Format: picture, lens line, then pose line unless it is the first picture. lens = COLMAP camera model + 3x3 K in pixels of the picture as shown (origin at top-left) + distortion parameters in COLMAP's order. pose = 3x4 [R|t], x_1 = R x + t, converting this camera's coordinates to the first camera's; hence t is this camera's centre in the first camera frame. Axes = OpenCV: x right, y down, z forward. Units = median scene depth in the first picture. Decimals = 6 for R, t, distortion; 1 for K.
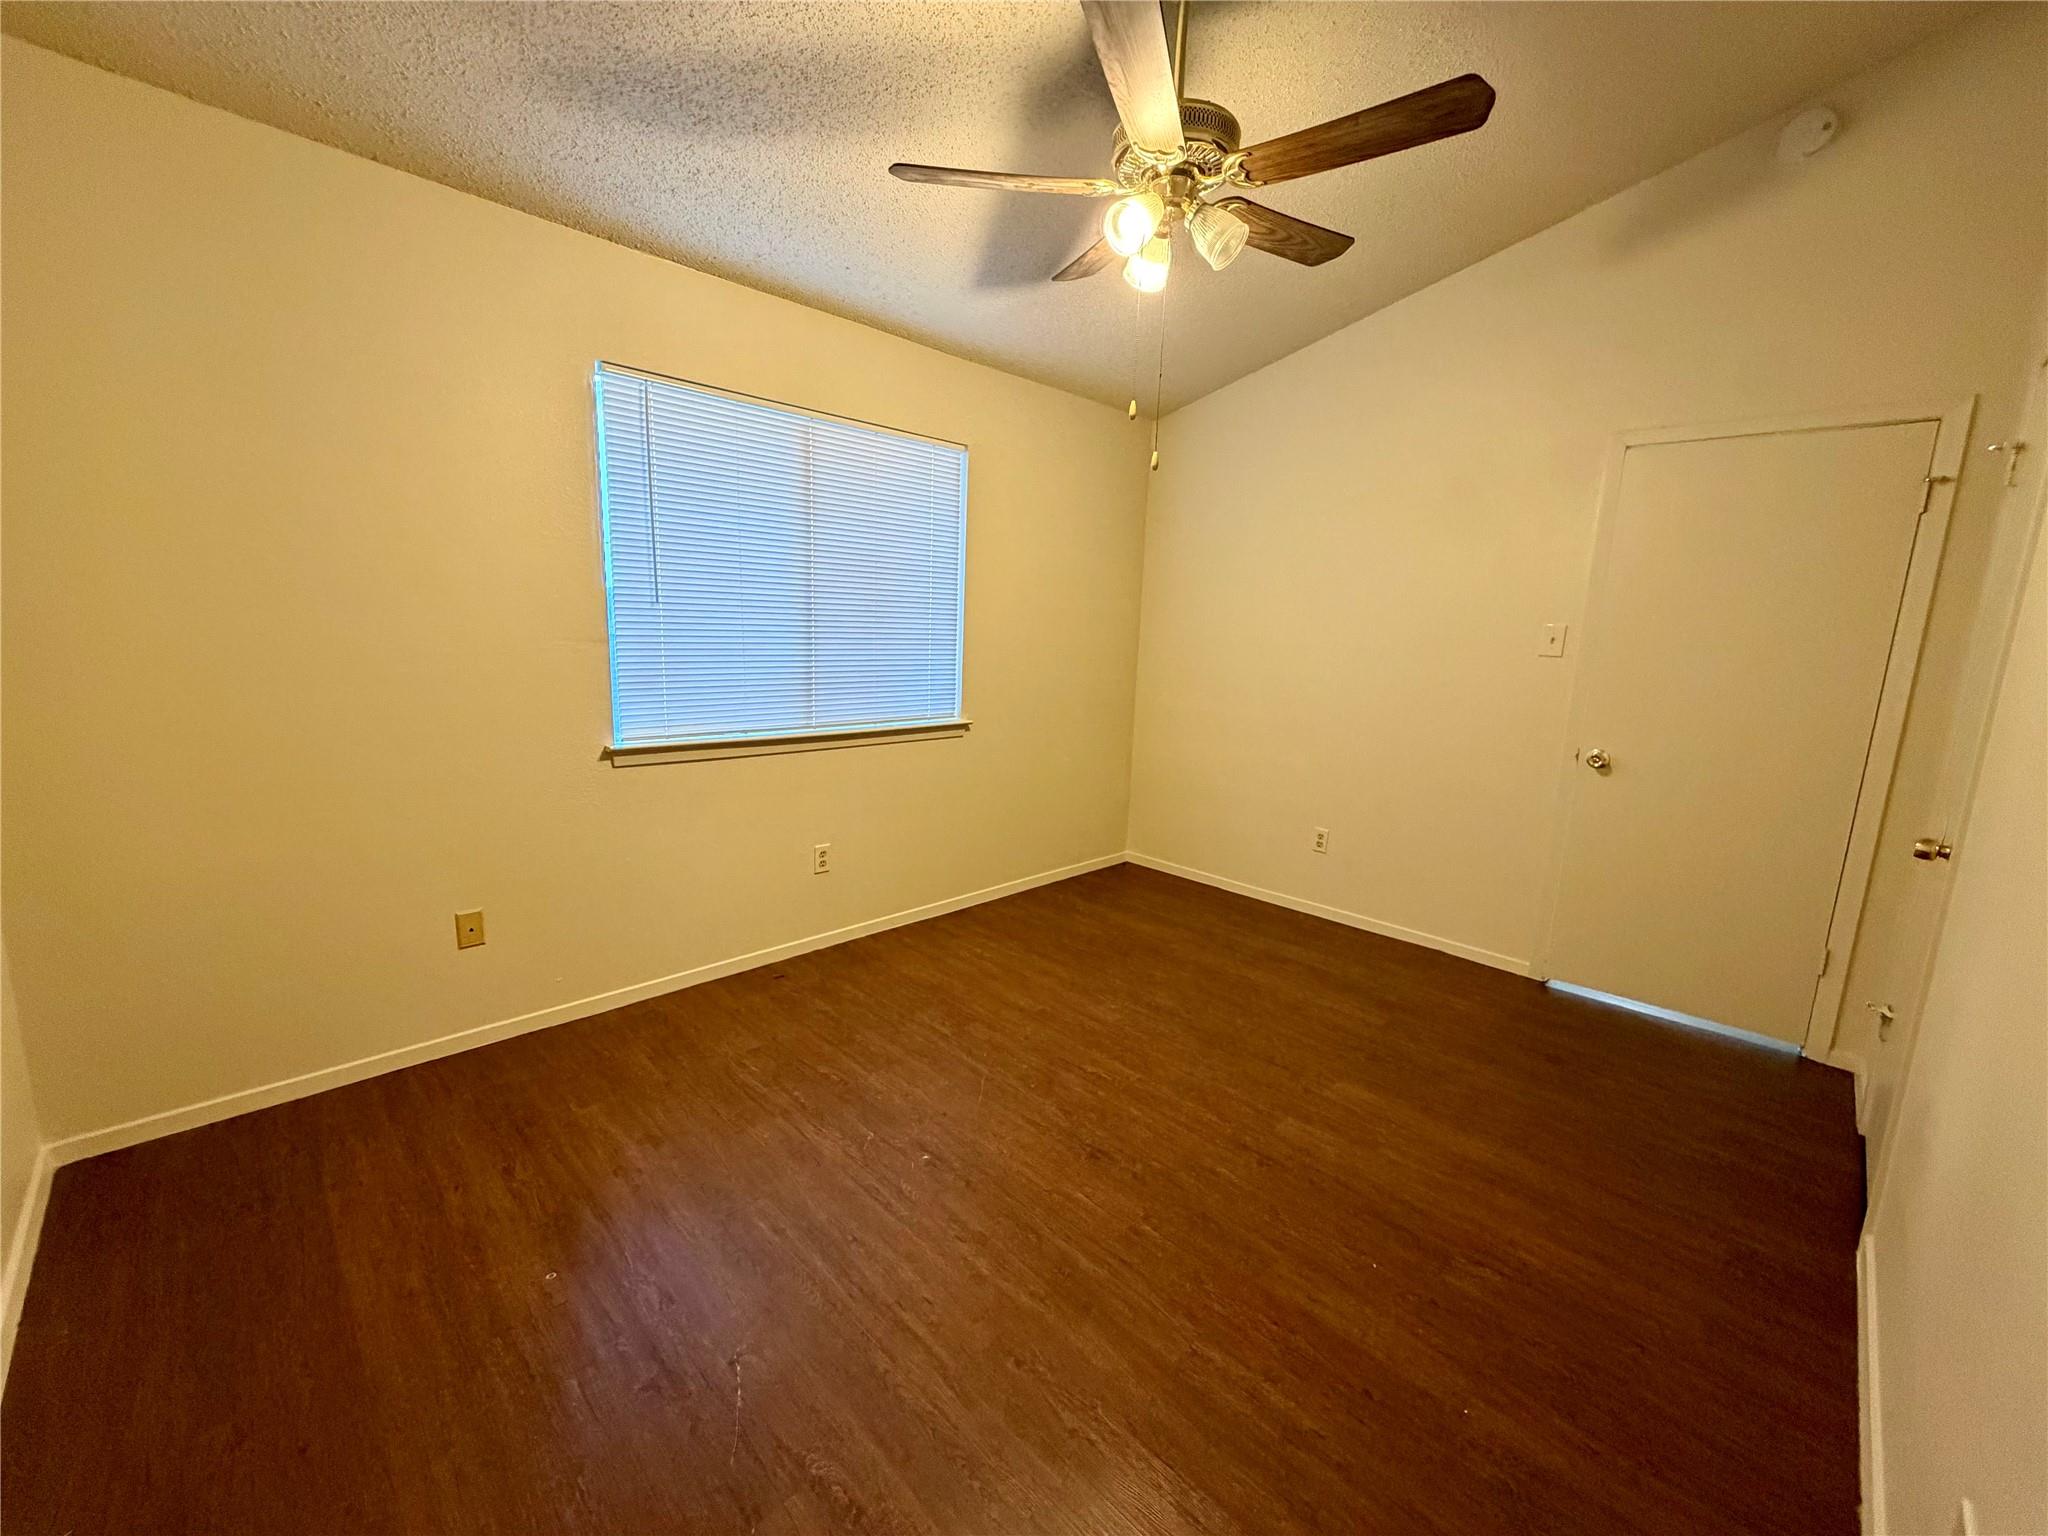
lens RADIAL K [[818.1, 0, 1020.3], [0, 818.1, 769.7], [0, 0, 1]] dist [0.001004, 0.000806]
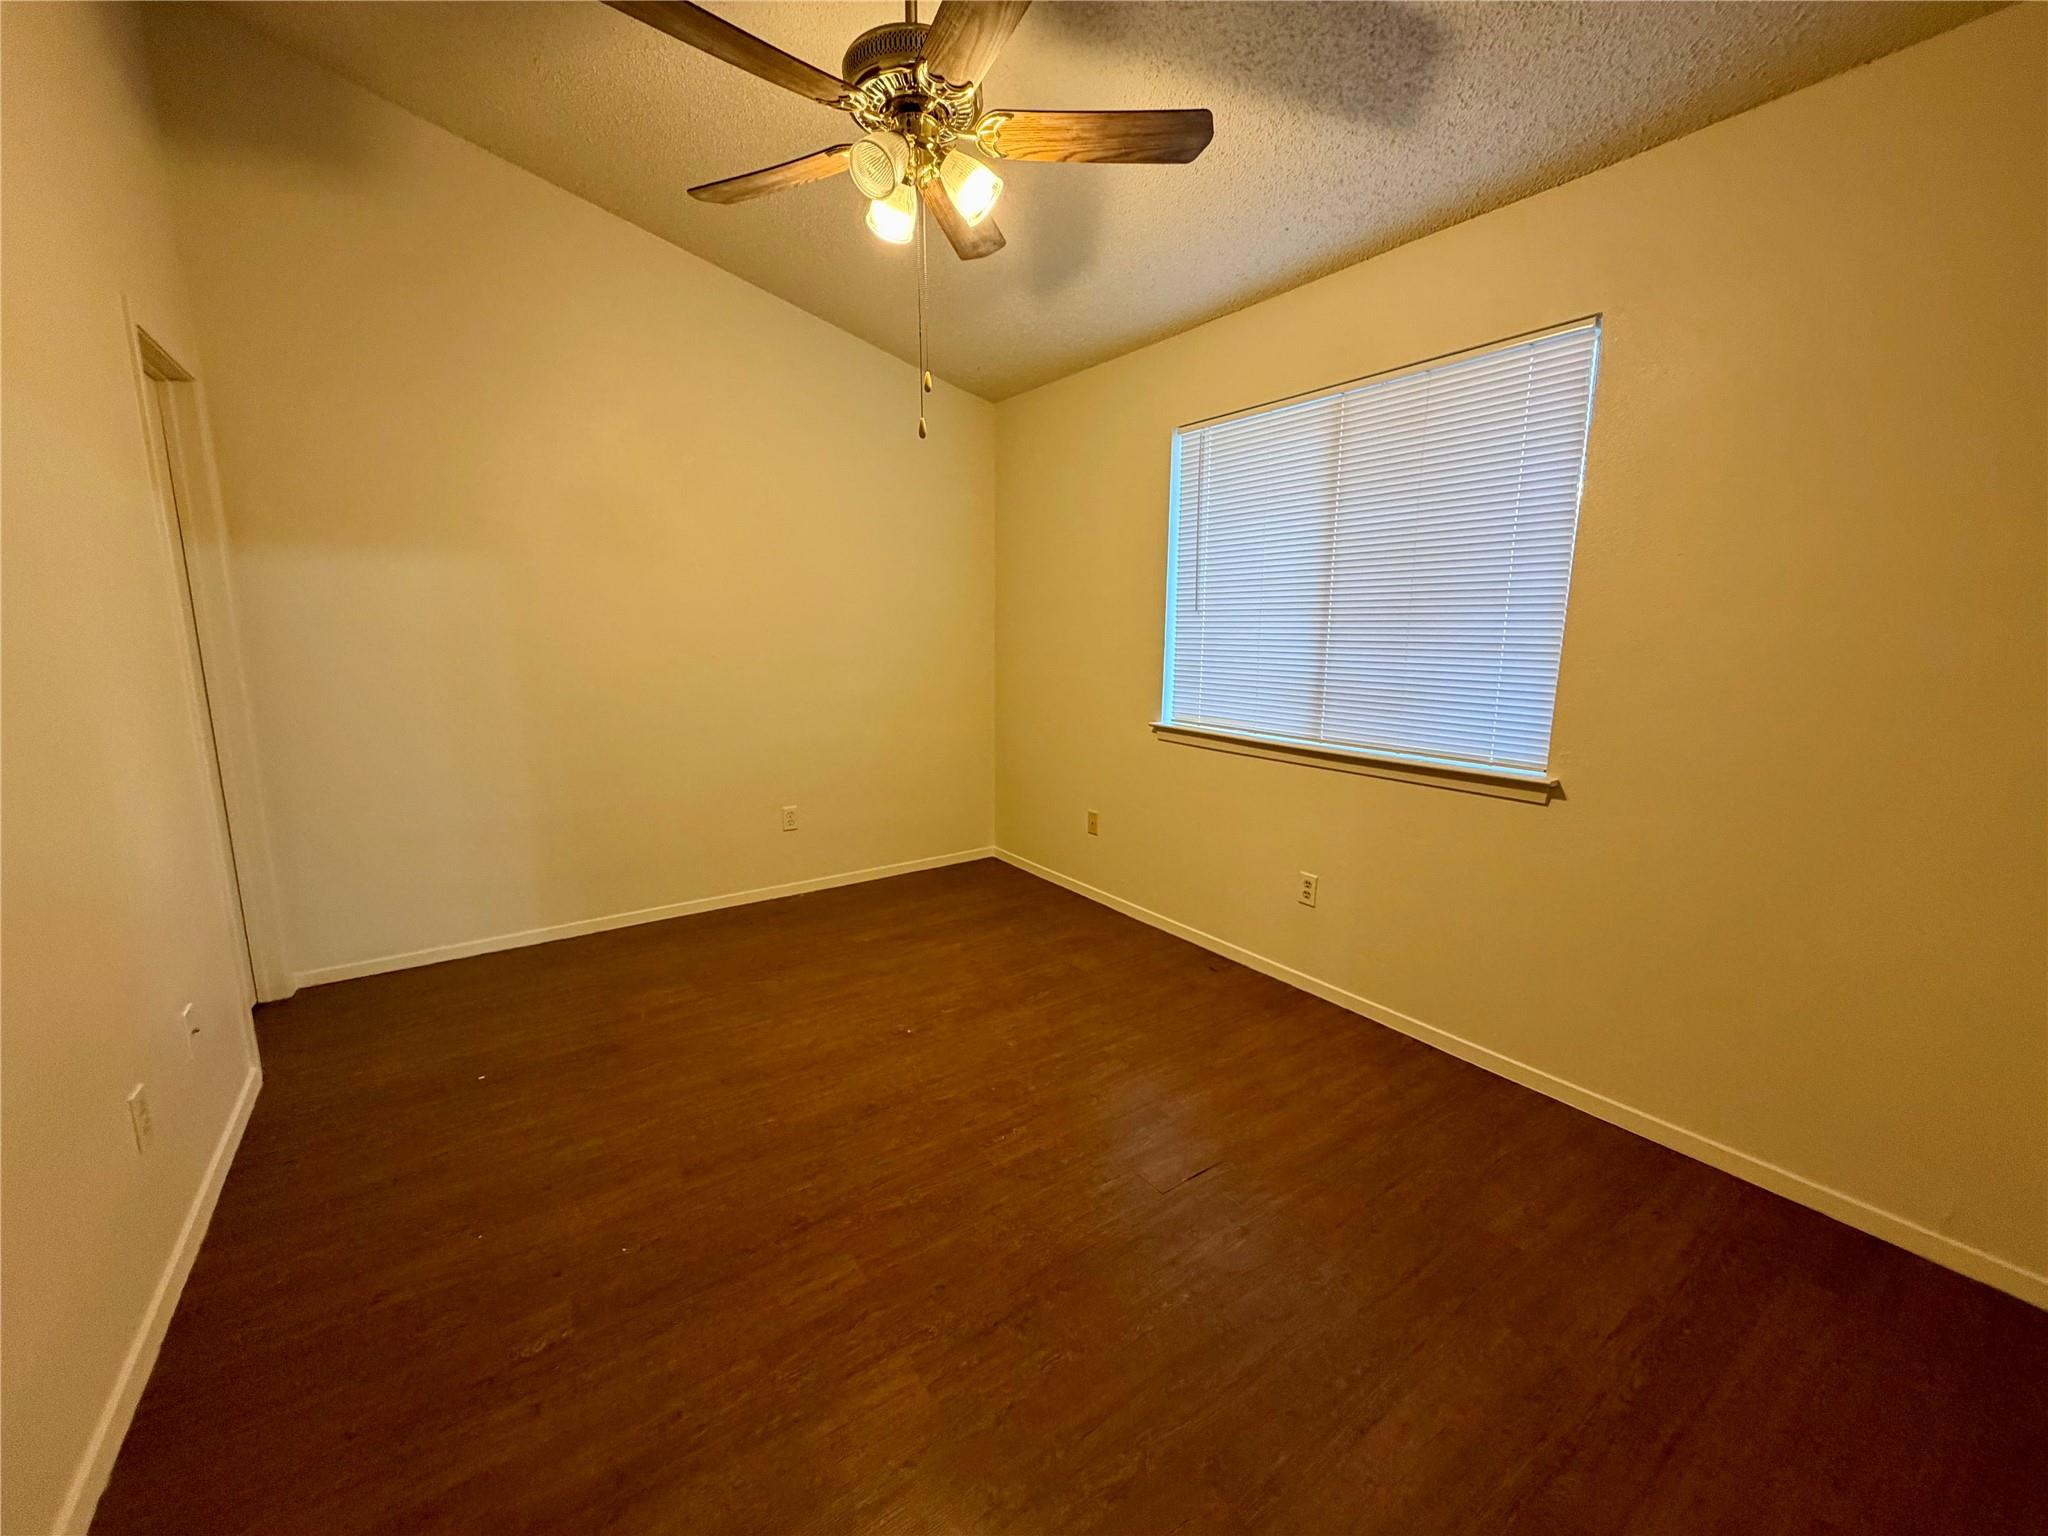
lens RADIAL K [[814.6, 0, 1023.1], [0, 814.6, 773.4], [0, 0, 1]] dist [-0.000938, -0.000369]
pose [[-0.171106, 0.139335, -0.975350, 0.896282], [-0.186732, 0.967421, 0.170961, -0.145349], [0.967395, 0.211381, -0.139514, 1.084976]]
